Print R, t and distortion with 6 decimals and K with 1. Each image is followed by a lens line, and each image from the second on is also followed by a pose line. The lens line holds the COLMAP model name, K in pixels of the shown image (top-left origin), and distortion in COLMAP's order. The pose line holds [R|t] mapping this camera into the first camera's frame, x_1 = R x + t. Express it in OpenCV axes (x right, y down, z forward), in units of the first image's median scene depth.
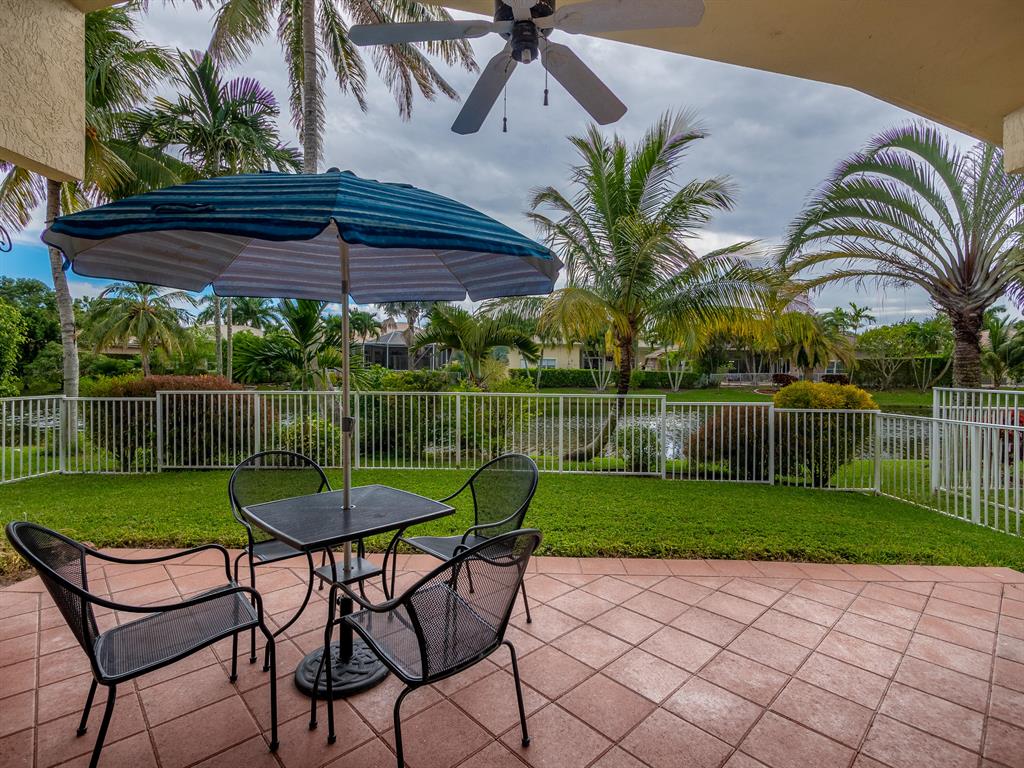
lens RADIAL K [[486.9, 0, 518.5], [0, 486.9, 377.1], [0, 0, 1]] dist [-0.012360, -0.000213]
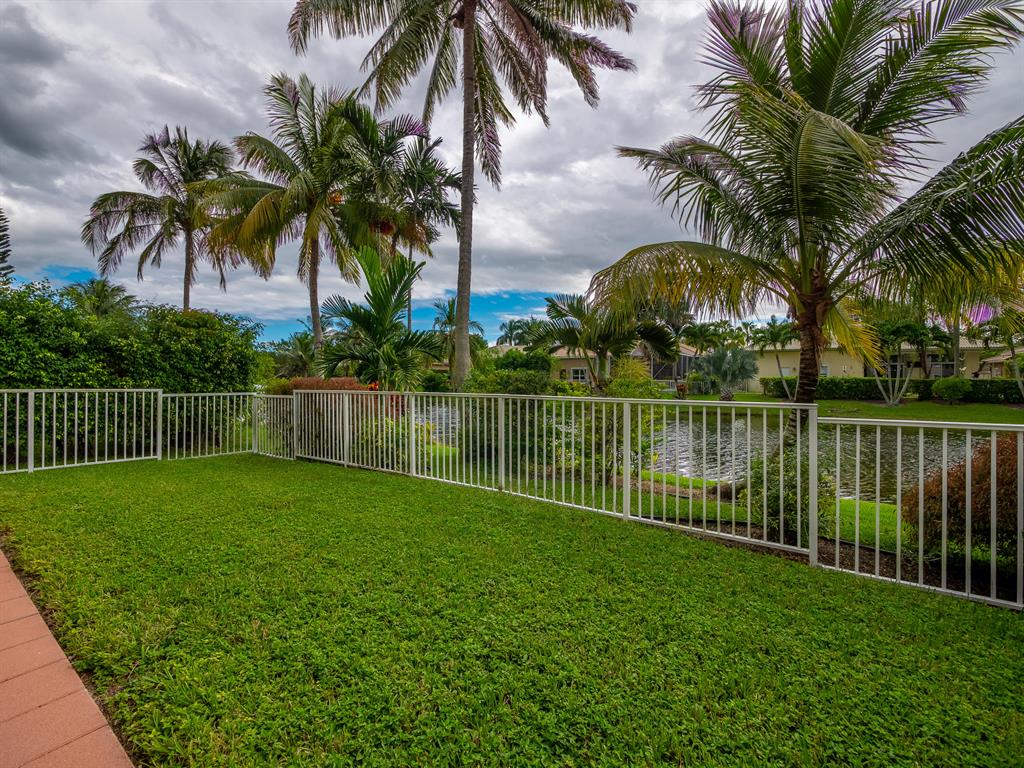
lens RADIAL K [[435.1, 0, 508.8], [0, 435.1, 381.9], [0, 0, 1]] dist [-0.001899, 0.000061]
pose [[0.830471, -0.003664, -0.557050, 0.217203], [-0.004314, 0.999906, -0.013008, 0.015311], [0.557045, 0.013206, 0.830377, 0.315943]]
